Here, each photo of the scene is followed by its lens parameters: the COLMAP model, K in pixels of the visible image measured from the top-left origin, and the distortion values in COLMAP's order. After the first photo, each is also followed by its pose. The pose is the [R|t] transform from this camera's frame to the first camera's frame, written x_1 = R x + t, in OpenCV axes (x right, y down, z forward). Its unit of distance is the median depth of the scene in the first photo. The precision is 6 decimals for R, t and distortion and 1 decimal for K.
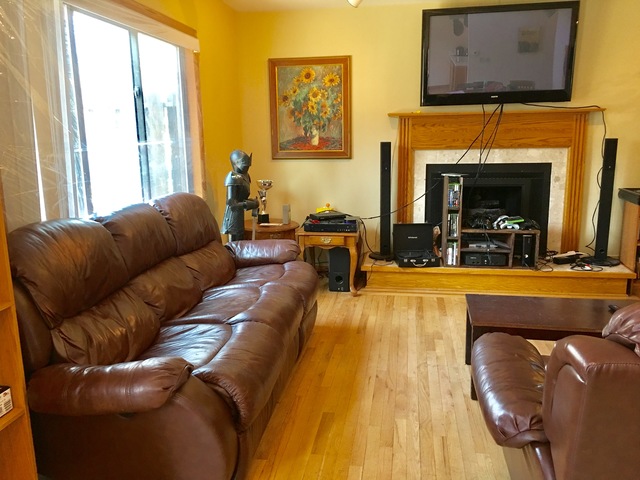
lens RADIAL K [[547.8, 0, 320.0], [0, 547.8, 240.0], [0, 0, 1]] dist [0.055752, -0.009507]
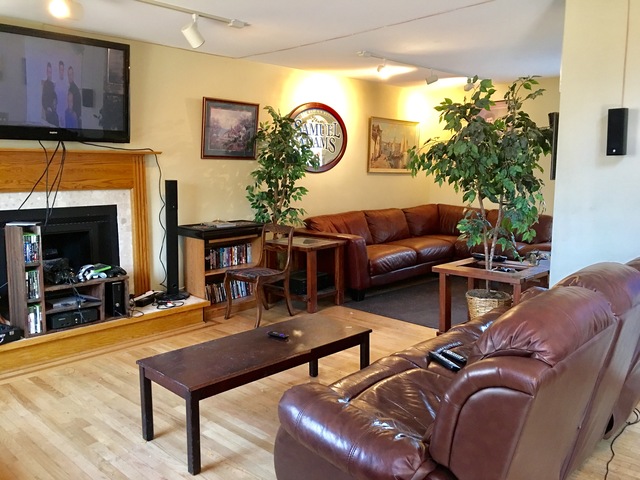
lens RADIAL K [[547.8, 0, 320.0], [0, 547.8, 240.0], [0, 0, 1]] dist [0.055752, -0.009507]
pose [[0.568227, -0.095447, 0.817317, -0.181156], [0.149258, 0.988729, 0.011696, -0.038319], [-0.809222, 0.115345, 0.576069, 0.171752]]
